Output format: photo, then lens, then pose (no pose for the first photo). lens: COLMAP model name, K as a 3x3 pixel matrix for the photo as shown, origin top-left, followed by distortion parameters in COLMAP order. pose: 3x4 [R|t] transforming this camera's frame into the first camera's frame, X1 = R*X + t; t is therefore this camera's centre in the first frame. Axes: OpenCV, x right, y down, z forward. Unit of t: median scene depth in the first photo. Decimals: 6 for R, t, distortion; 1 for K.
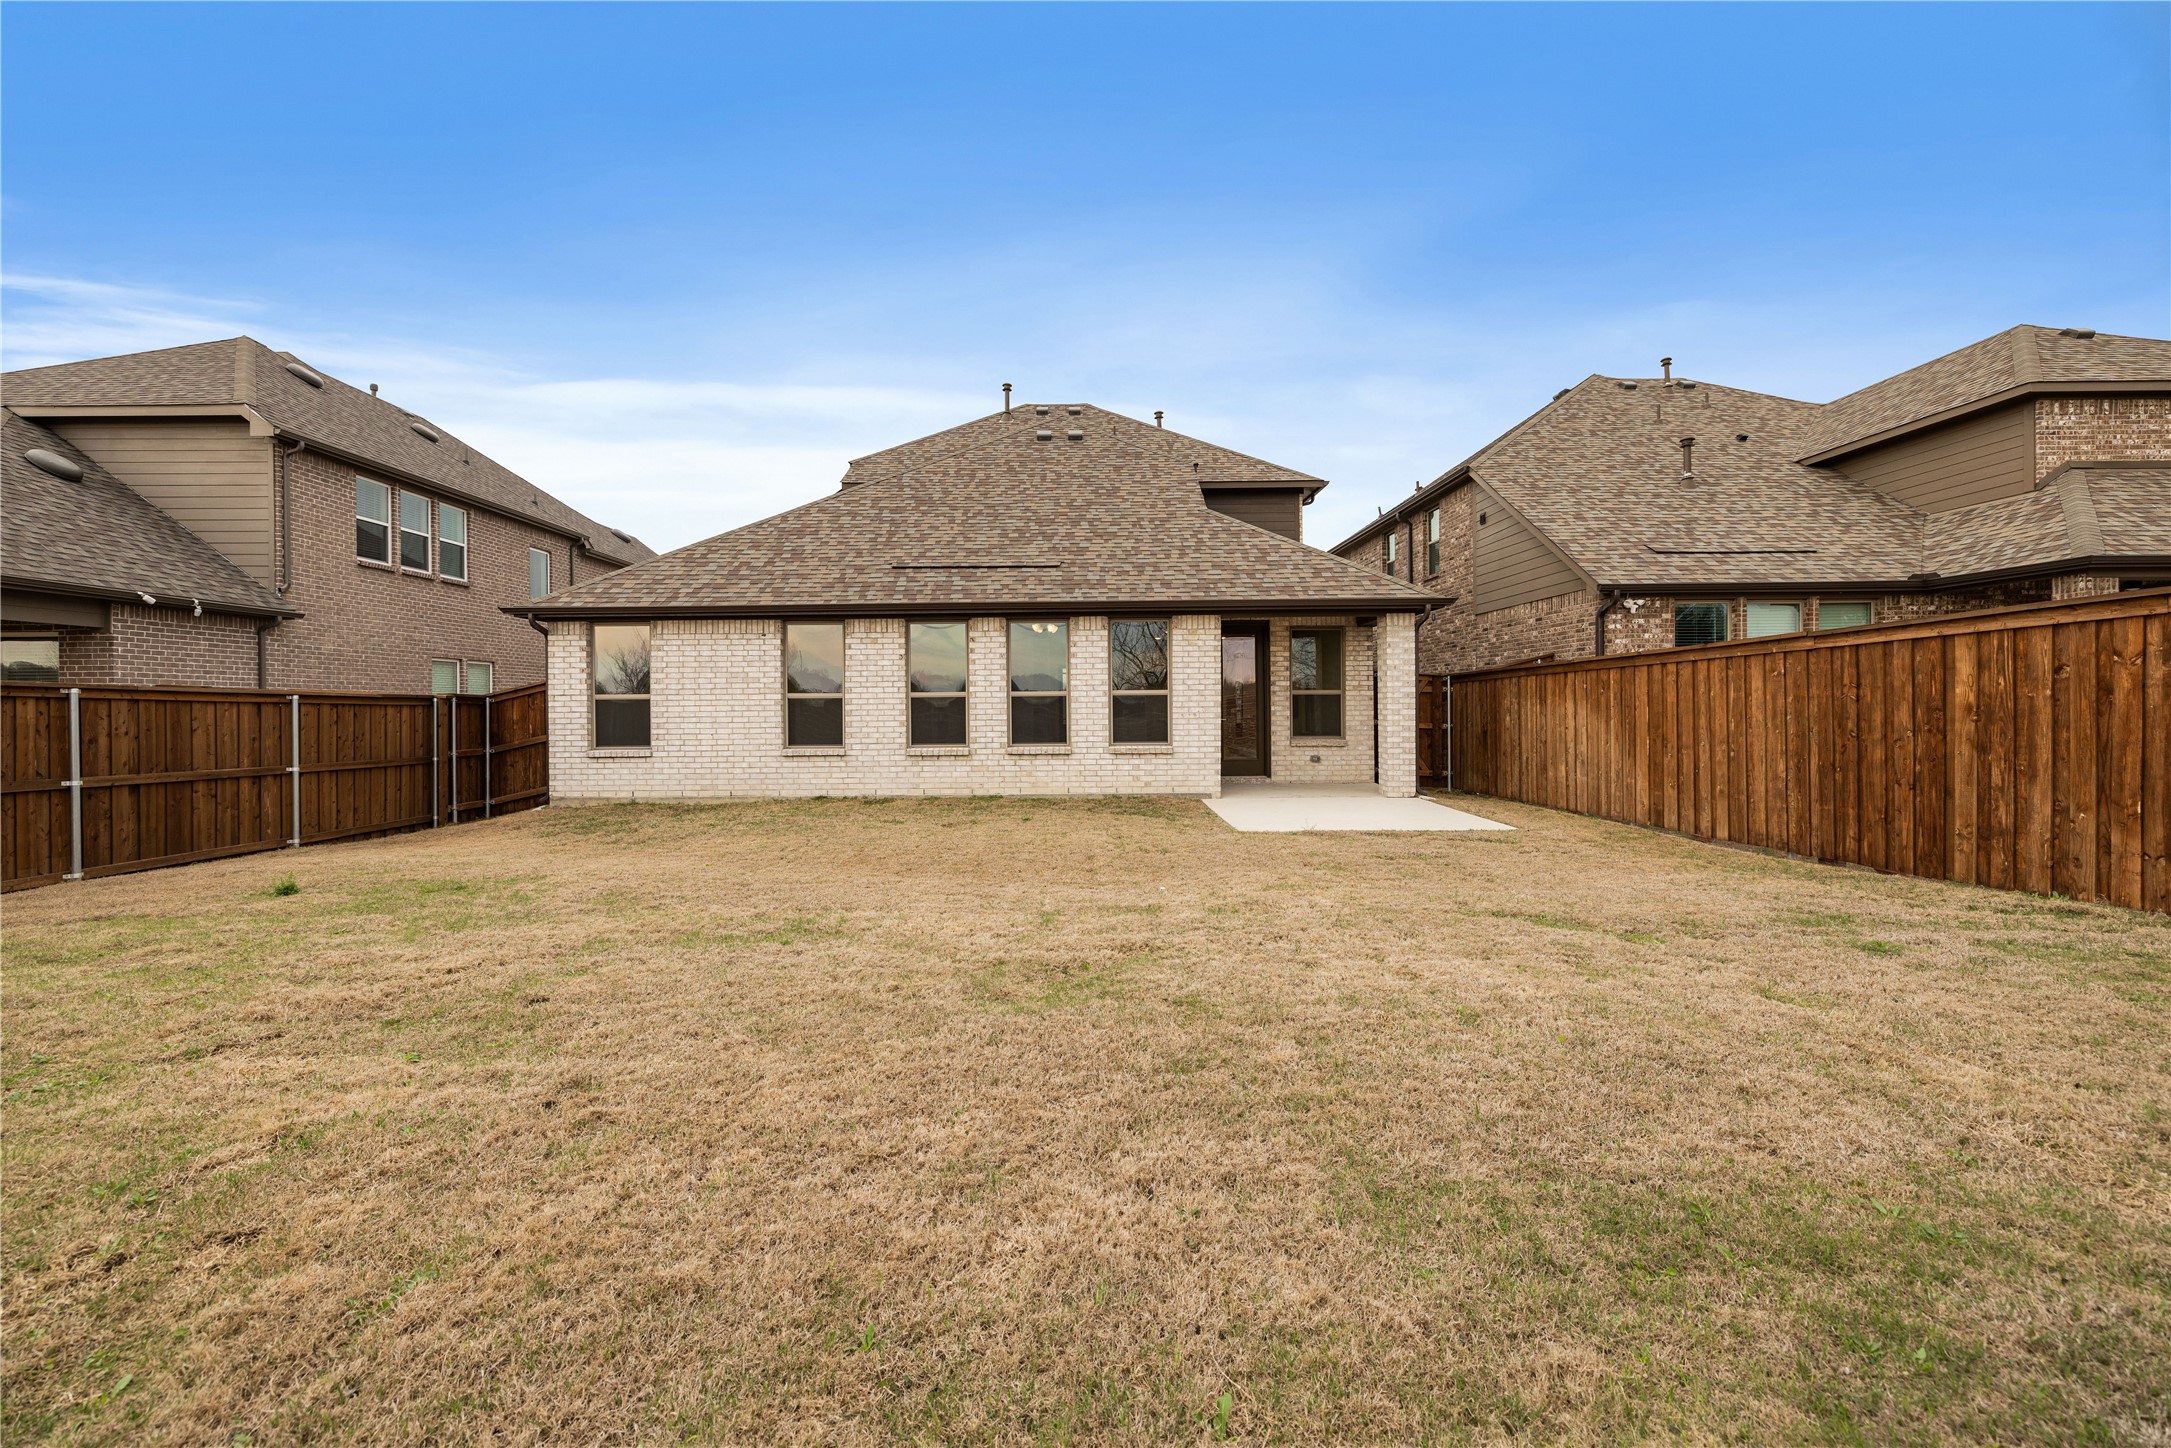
lens RADIAL K [[916.2, 0, 1085.7], [0, 916.2, 704.1], [0, 0, 1]] dist [-0.000639, 0.000538]
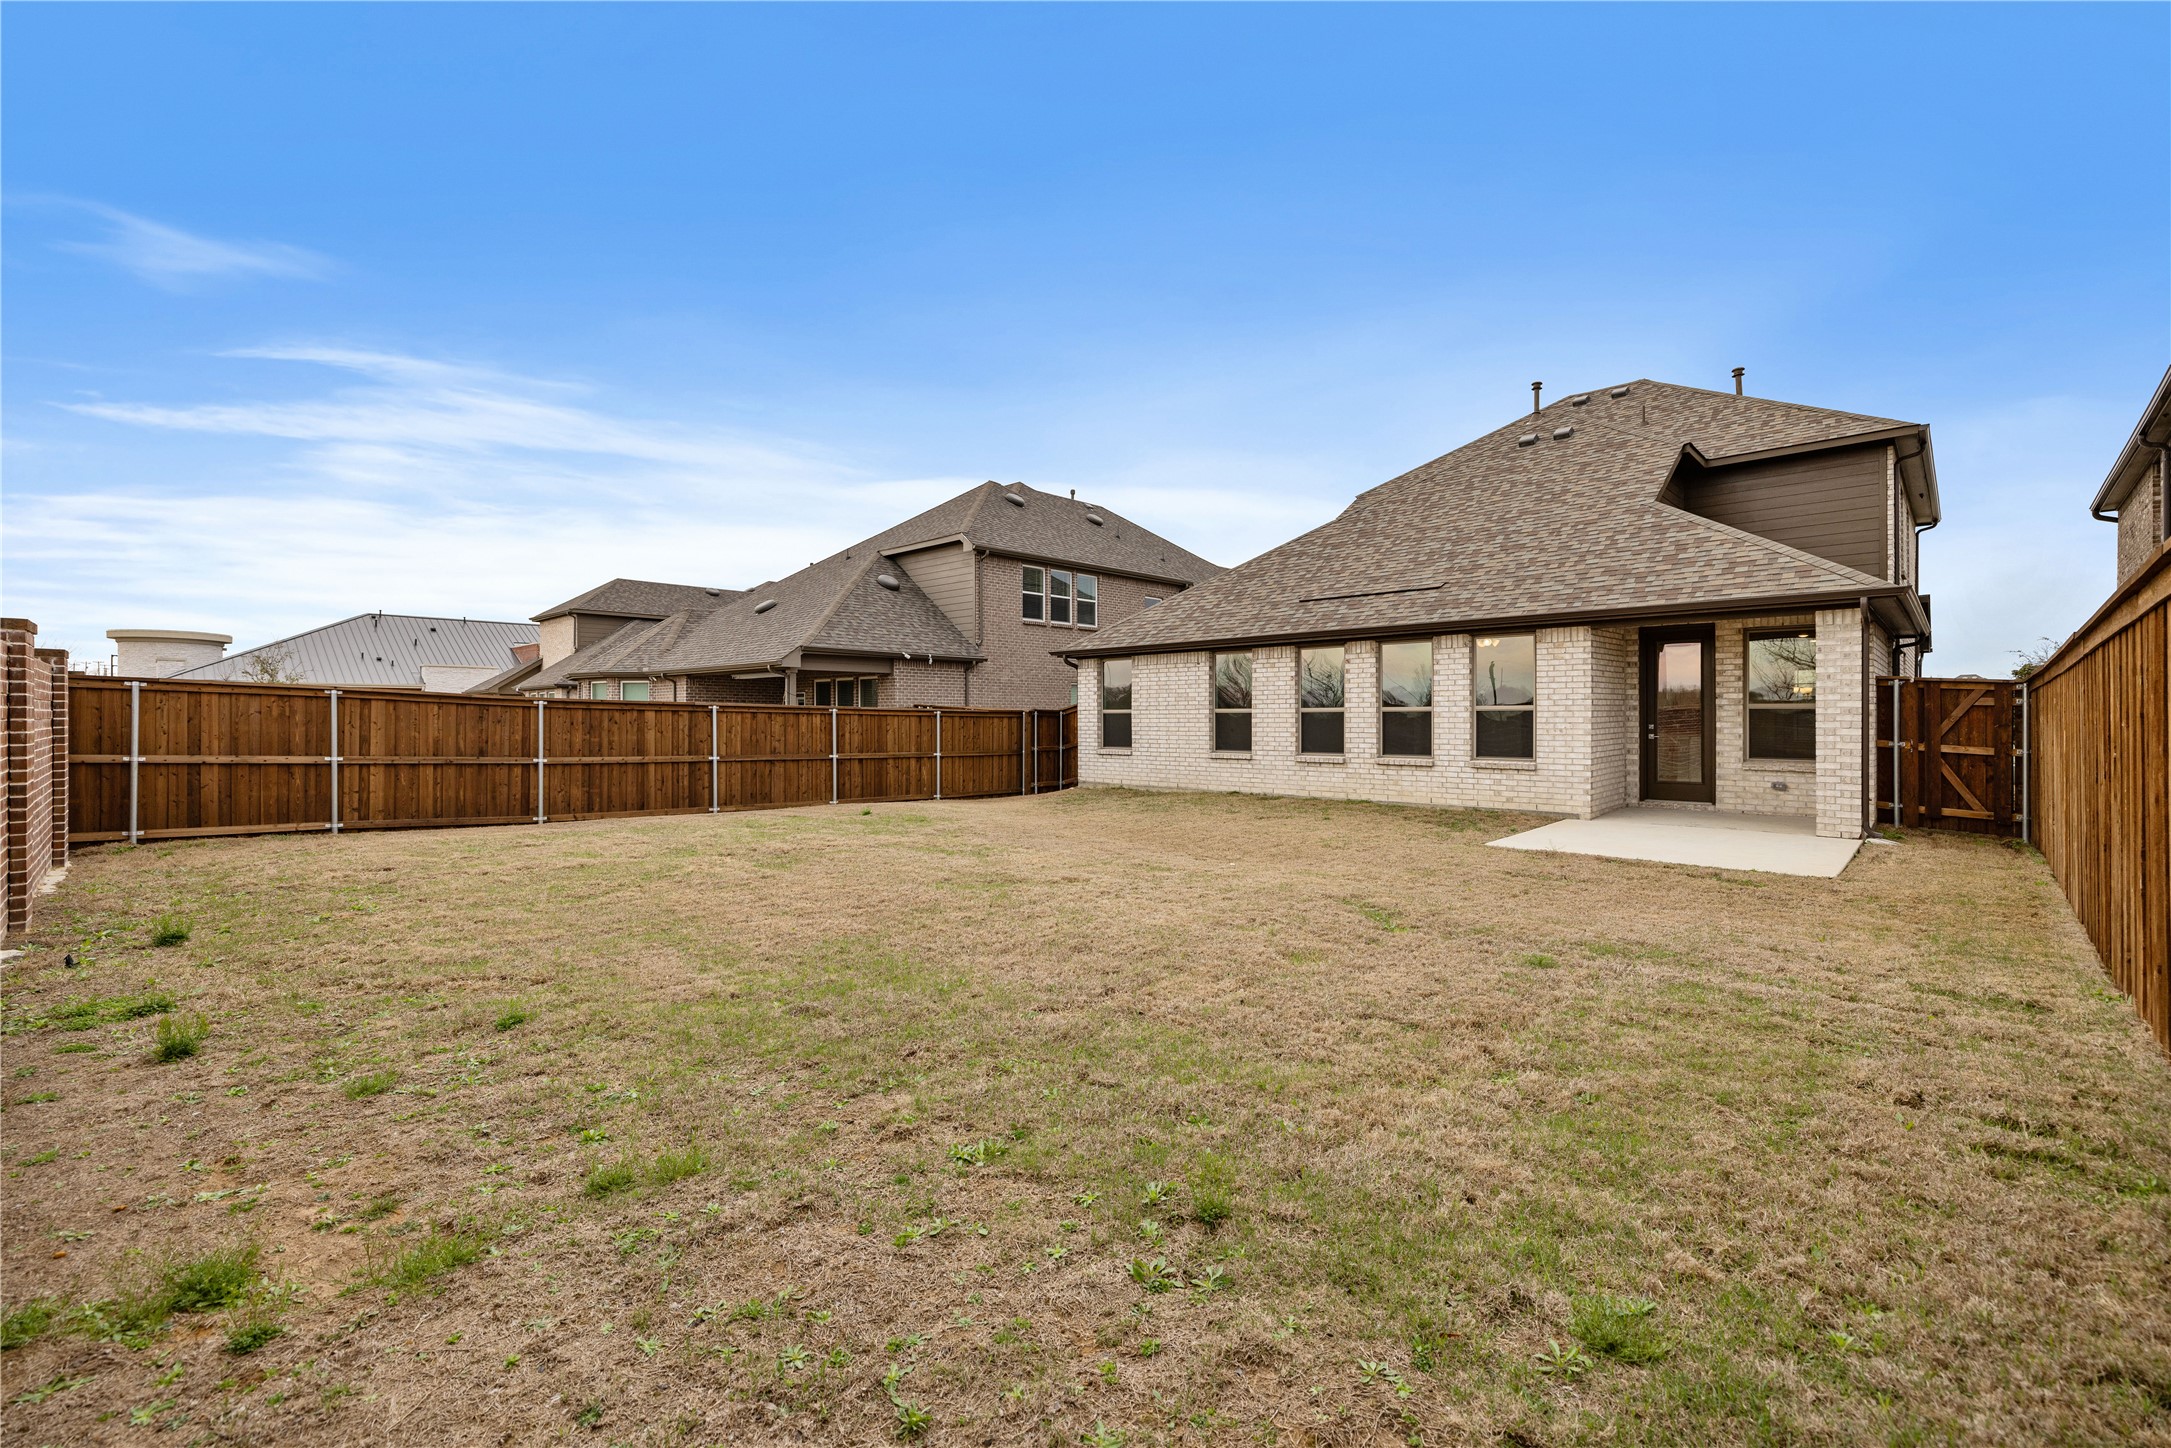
lens RADIAL K [[916.2, 0, 1076.6], [0, 916.2, 727.7], [0, 0, 1]] dist [-0.000639, 0.000538]
pose [[0.719940, 0.013344, -0.693908, 0.417020], [-0.003051, 0.999866, 0.016062, -0.005570], [0.694030, -0.009447, 0.719885, -0.044547]]
